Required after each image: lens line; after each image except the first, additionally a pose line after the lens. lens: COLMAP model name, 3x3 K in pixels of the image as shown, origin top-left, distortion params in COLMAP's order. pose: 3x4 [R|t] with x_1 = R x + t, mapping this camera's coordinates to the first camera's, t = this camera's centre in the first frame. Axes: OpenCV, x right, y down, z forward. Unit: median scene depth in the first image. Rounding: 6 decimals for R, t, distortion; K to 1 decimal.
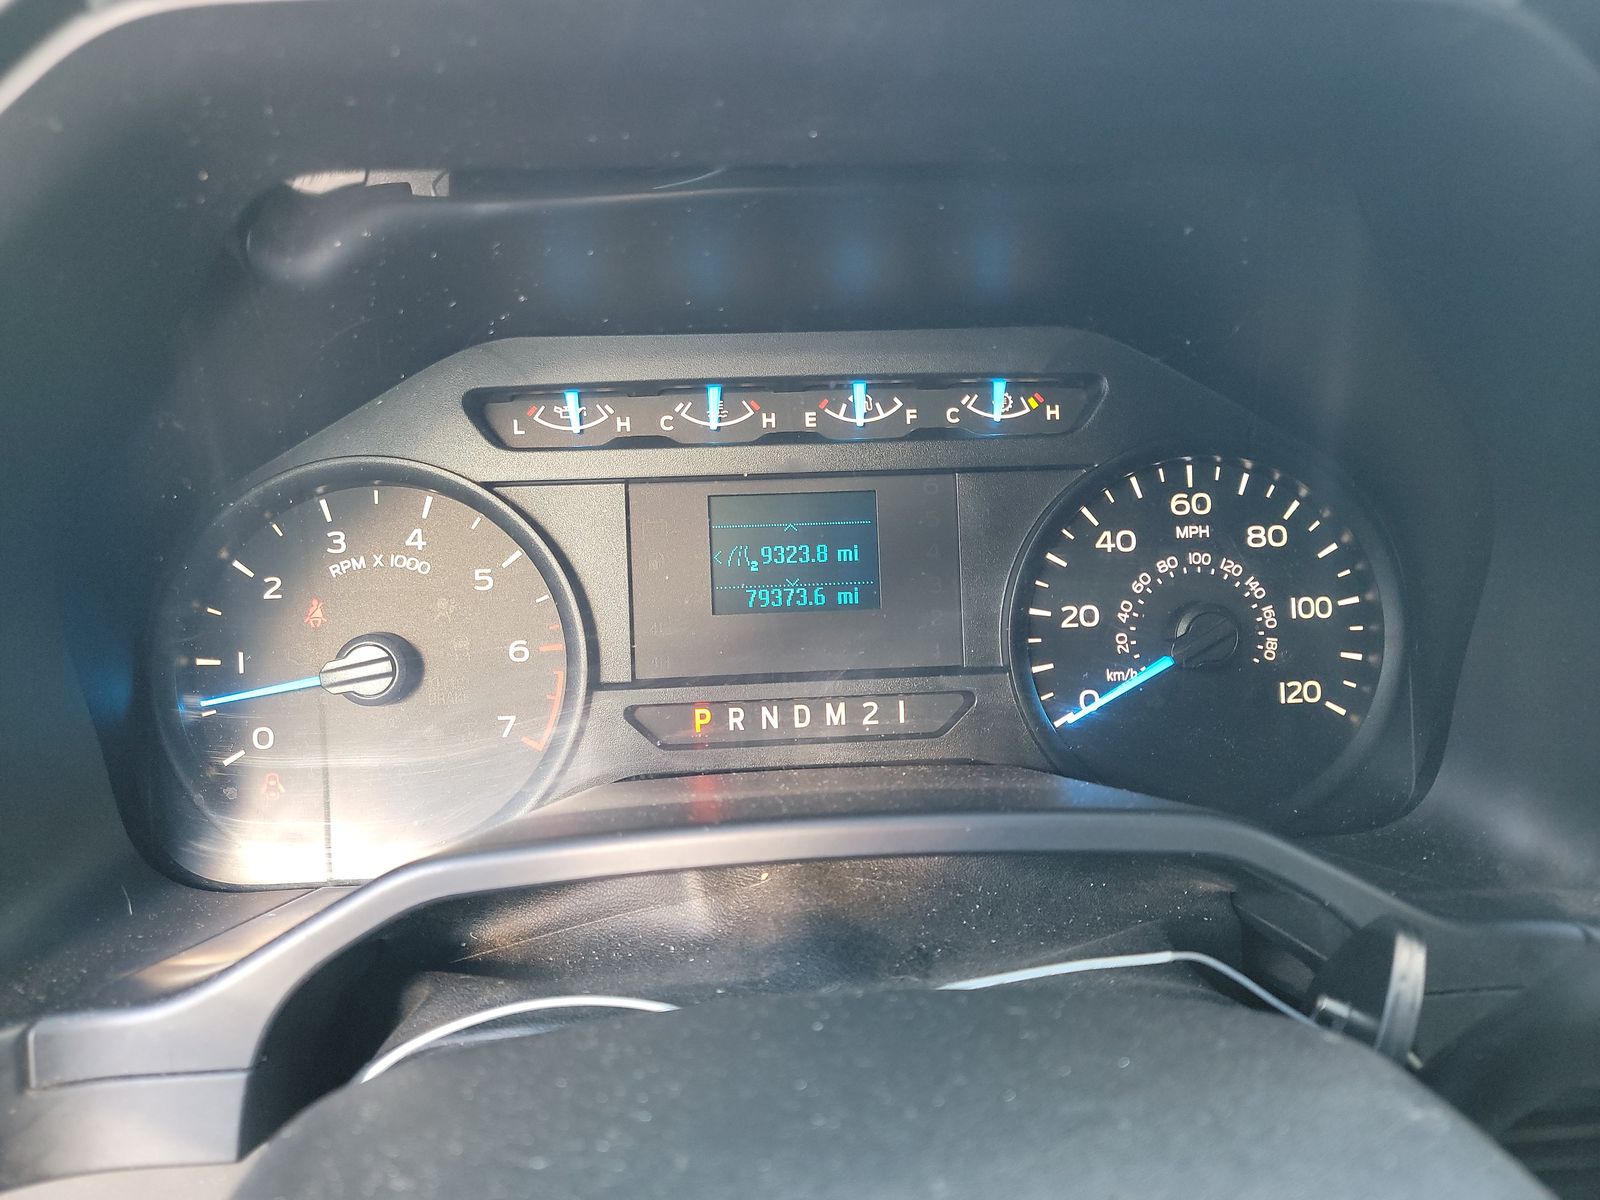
lens RADIAL K [[1121.7, 0, 798.0], [0, 1121.7, 606.4], [0, 0, 1]] dist [0.065292, -0.055367]
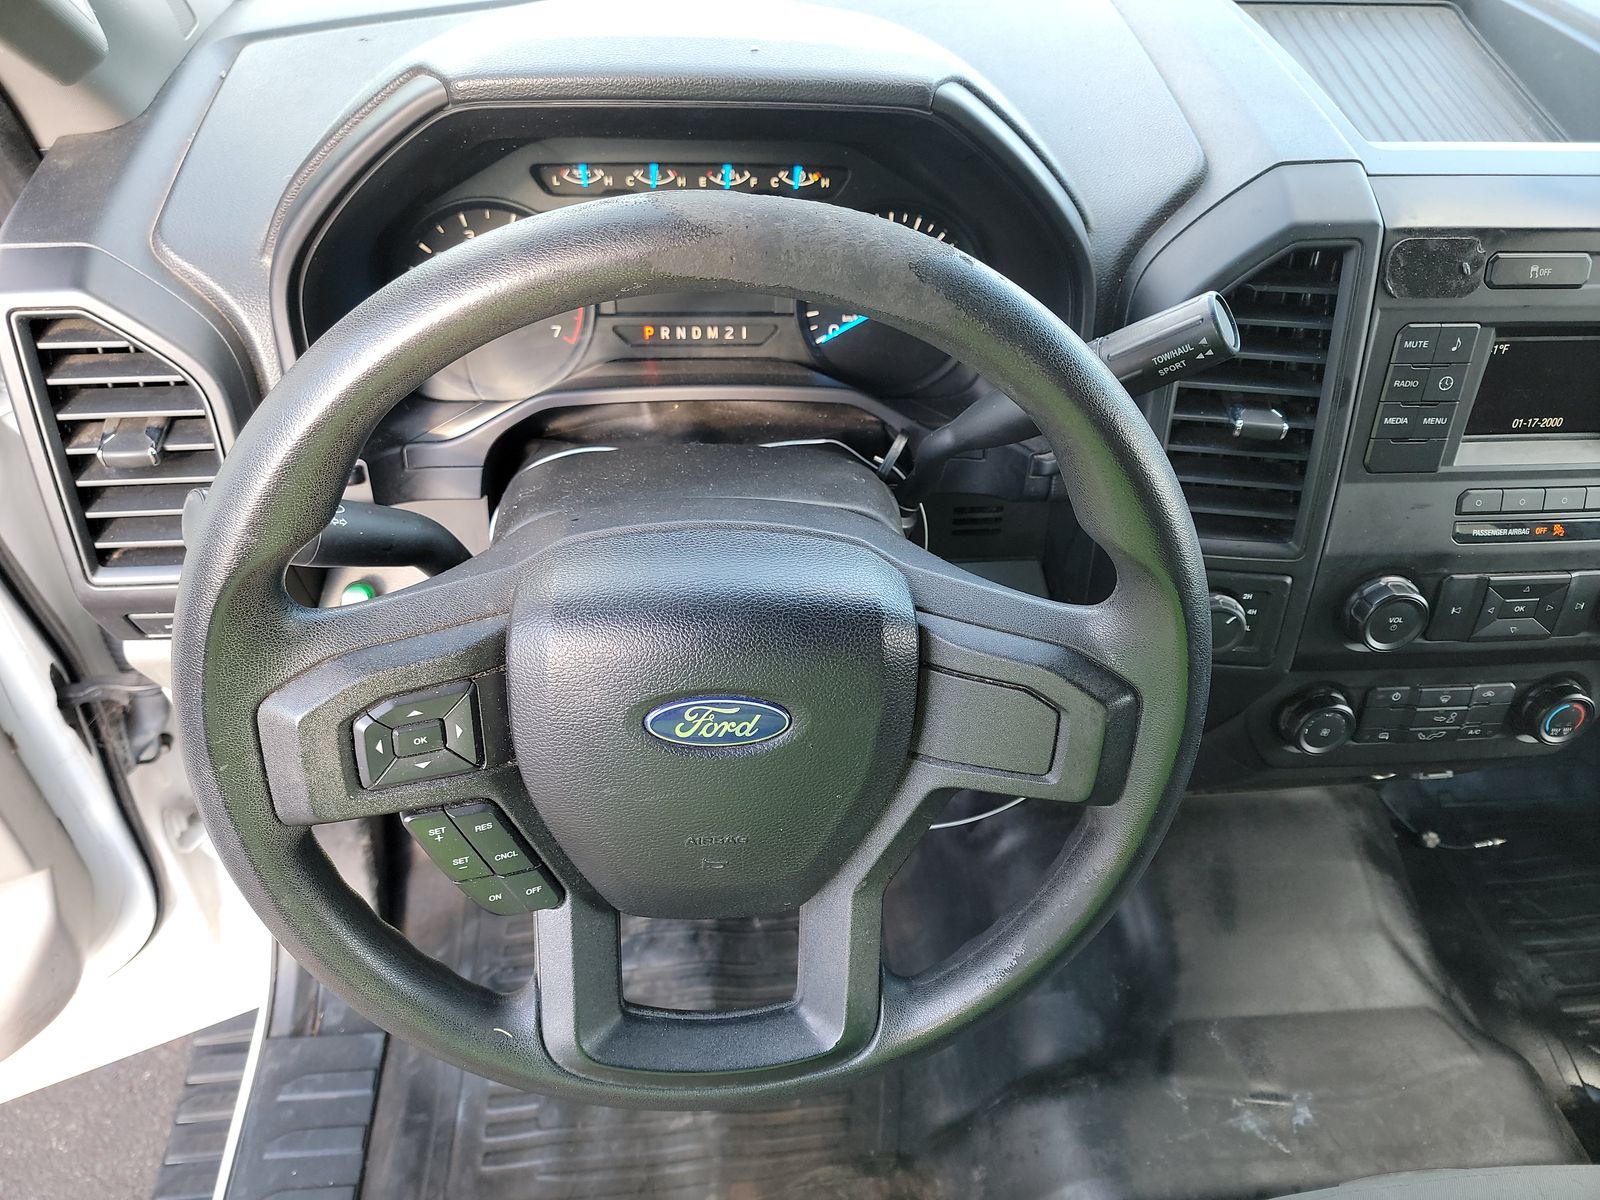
lens RADIAL K [[1121.7, 0, 811.1], [0, 1121.7, 578.0], [0, 0, 1]] dist [0.065292, -0.055367]
pose [[0.997291, 0.029093, 0.067564, 0.088358], [-0.052267, 0.926548, 0.372528, -0.273752], [-0.051763, -0.375050, 0.925558, -1.139016]]
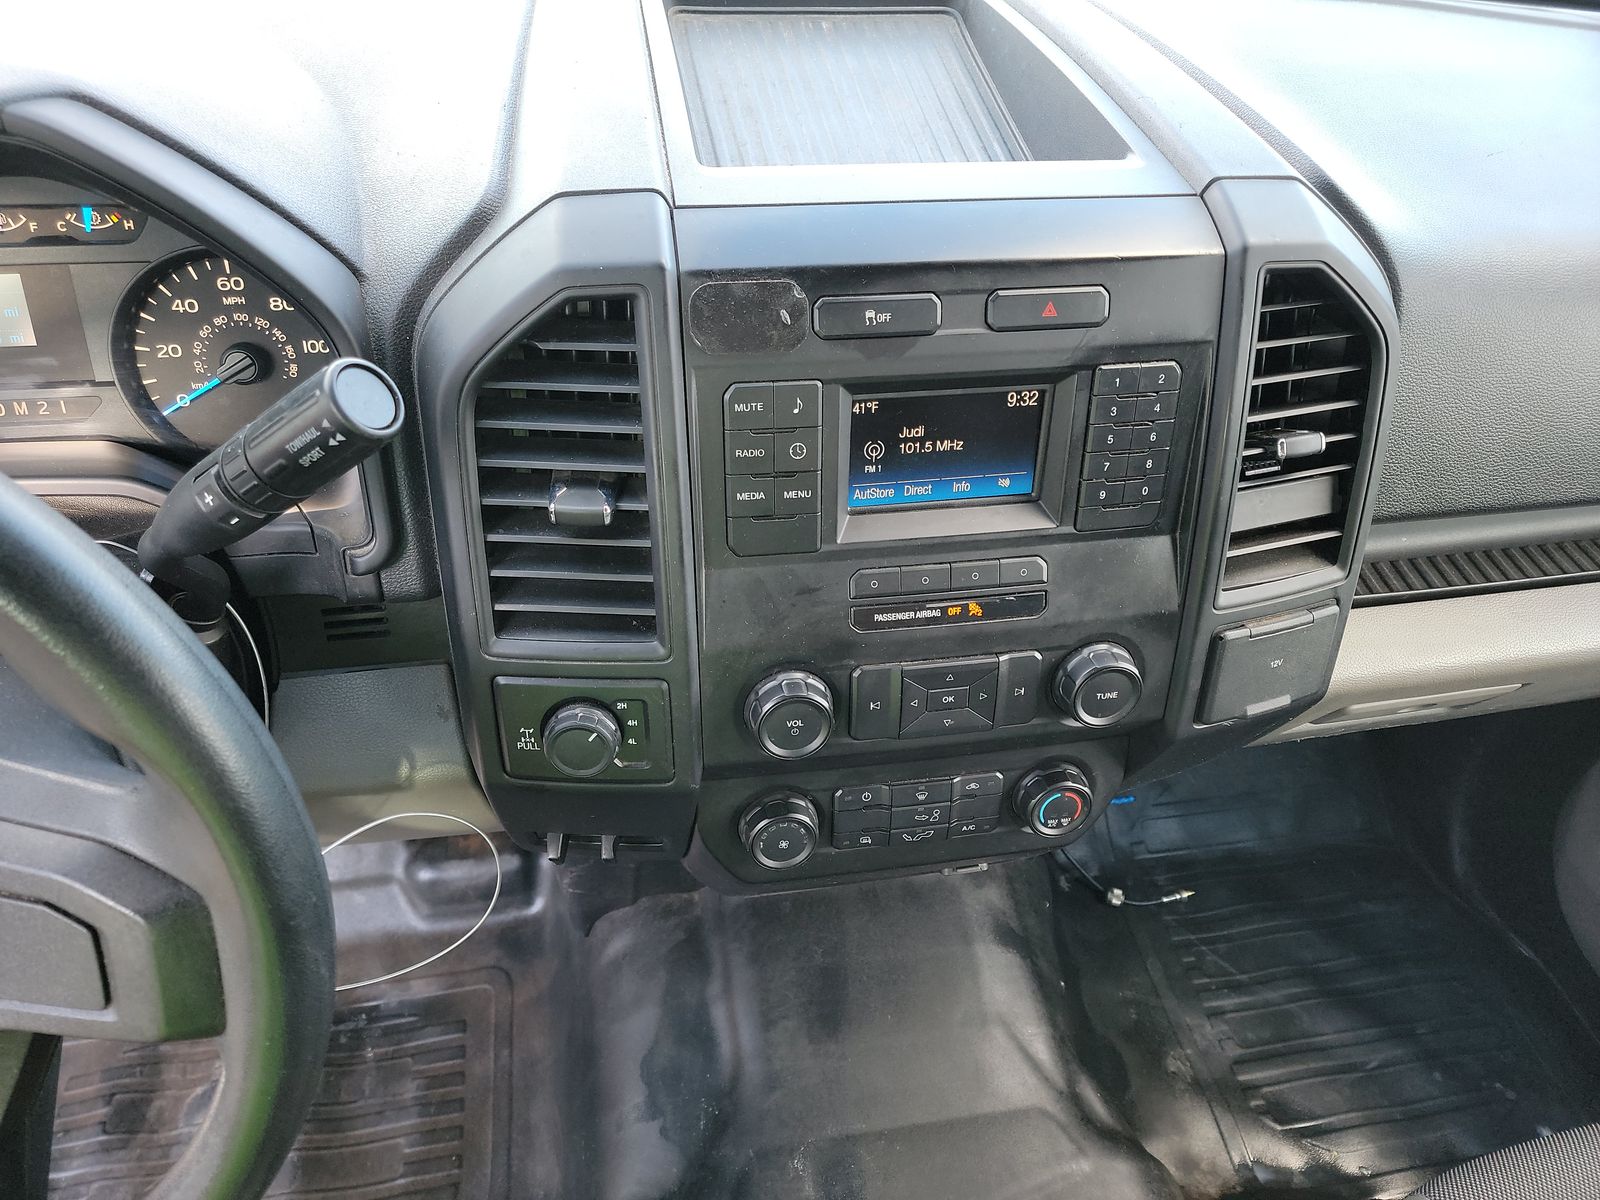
lens RADIAL K [[1121.7, 0, 792.2], [0, 1121.7, 596.6], [0, 0, 1]] dist [0.065292, -0.055367]
pose [[0.990926, -0.020156, 0.132887, 0.973277], [-0.029237, 0.932693, 0.359485, -0.299782], [-0.131188, -0.360108, 0.923640, -0.879351]]
